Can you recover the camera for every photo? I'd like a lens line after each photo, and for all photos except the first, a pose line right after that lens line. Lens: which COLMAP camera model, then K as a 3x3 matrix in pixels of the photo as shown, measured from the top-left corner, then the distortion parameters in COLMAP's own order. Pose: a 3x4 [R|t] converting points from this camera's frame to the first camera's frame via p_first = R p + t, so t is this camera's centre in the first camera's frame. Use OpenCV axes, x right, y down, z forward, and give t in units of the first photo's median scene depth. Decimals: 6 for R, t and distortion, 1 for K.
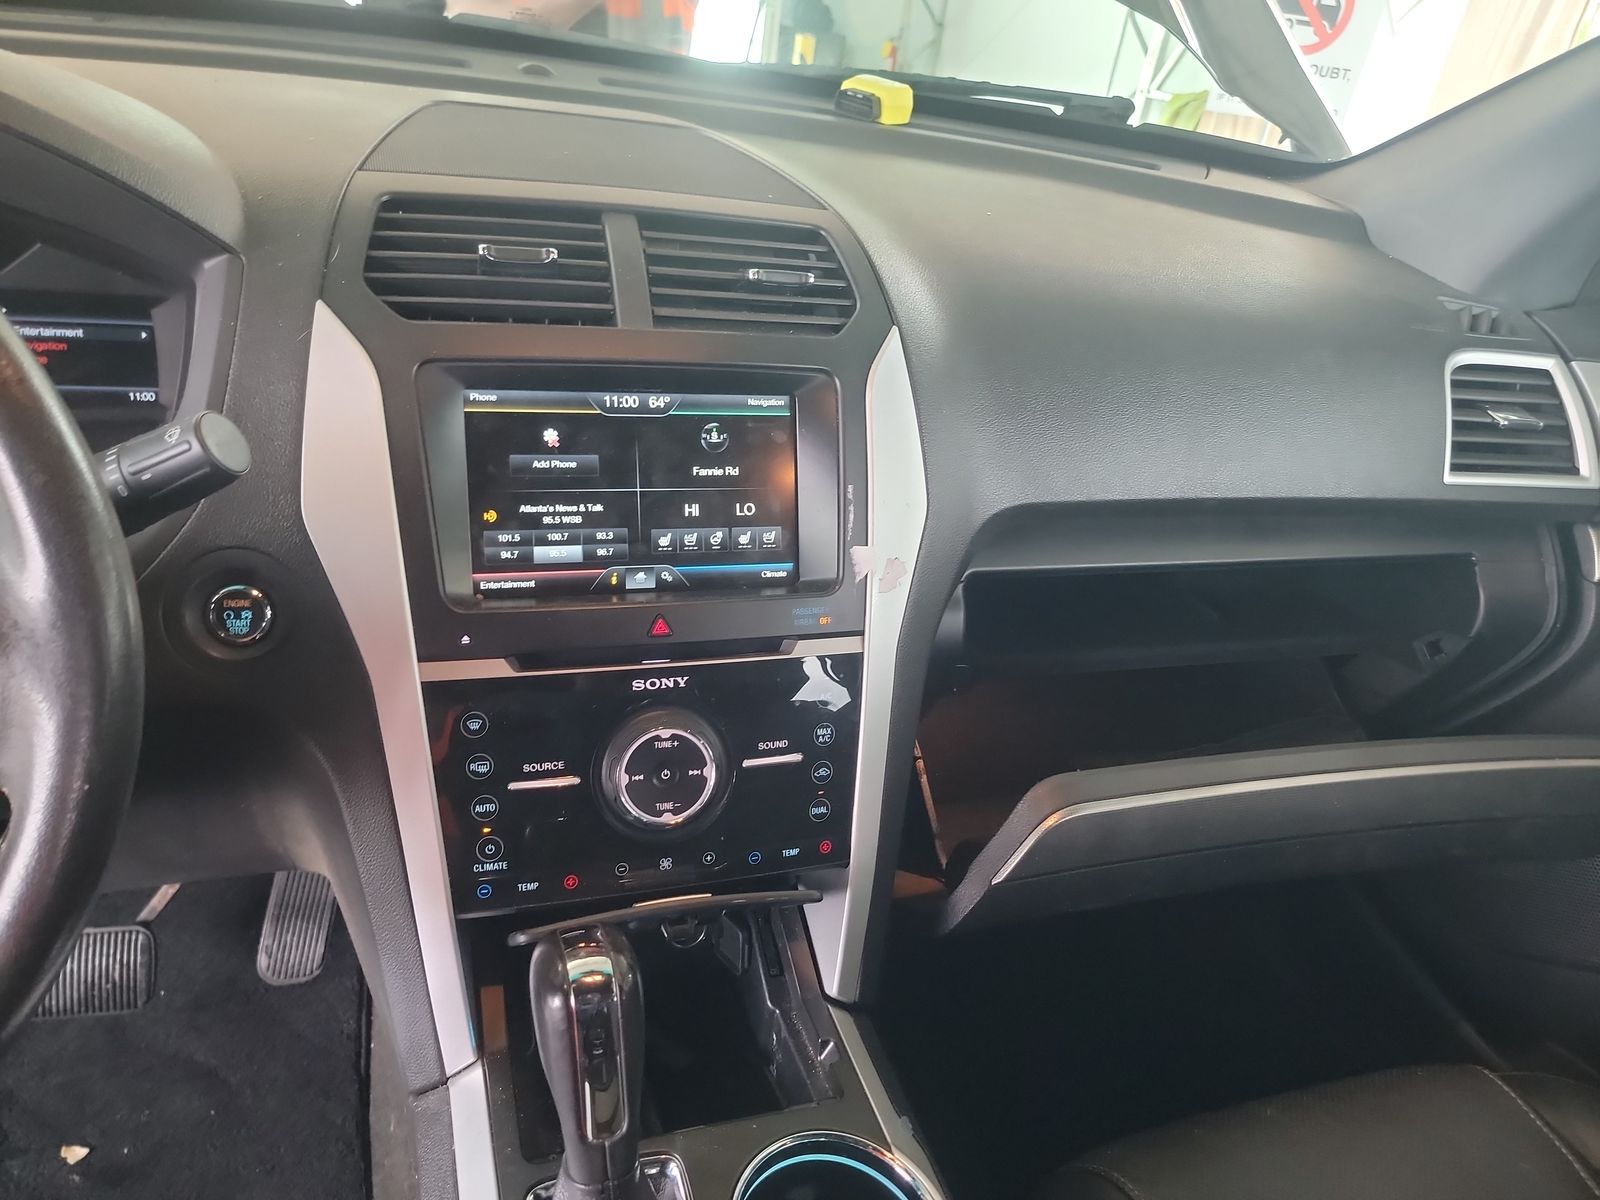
lens RADIAL K [[1130.9, 0, 813.0], [0, 1130.9, 620.3], [0, 0, 1]] dist [0.057219, -0.044852]
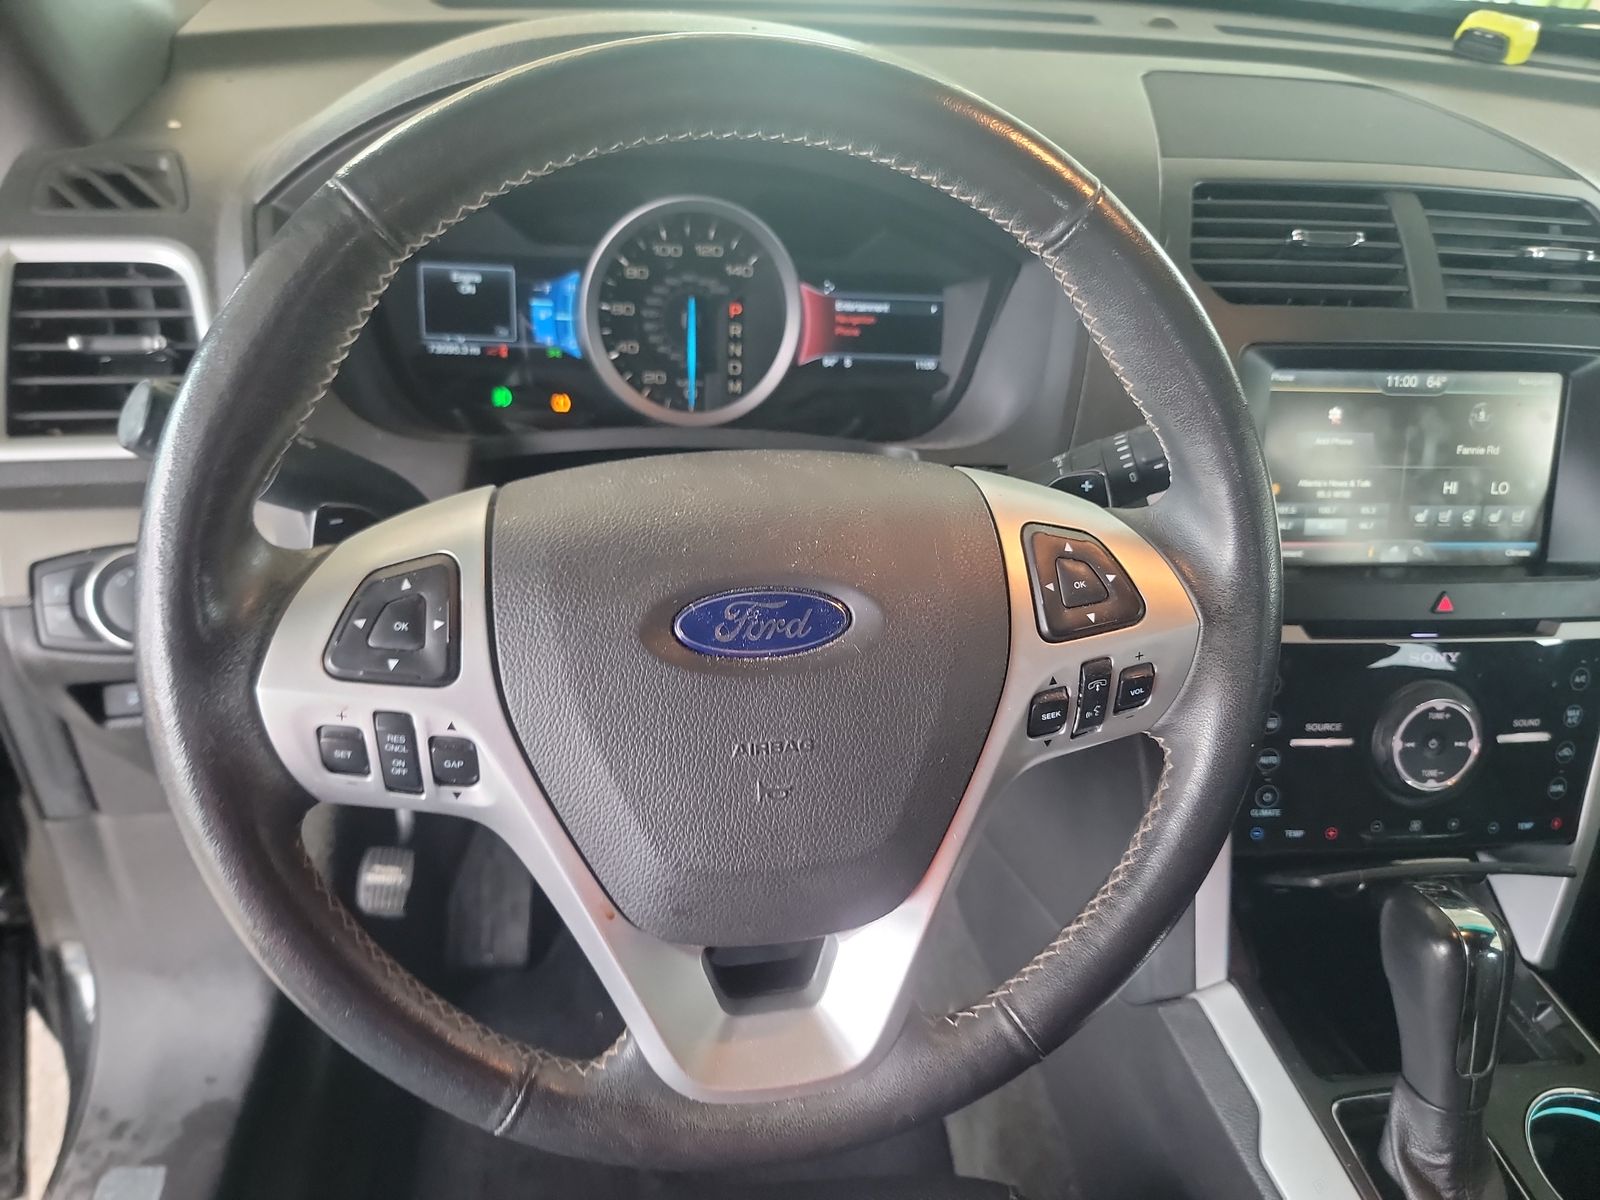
lens RADIAL K [[1130.9, 0, 813.0], [0, 1130.9, 620.3], [0, 0, 1]] dist [0.057219, -0.044852]
pose [[0.980968, 0.070847, -0.180785, -0.488328], [-0.056479, 0.994912, 0.083430, -0.032871], [0.185776, -0.071631, 0.979978, -0.136545]]
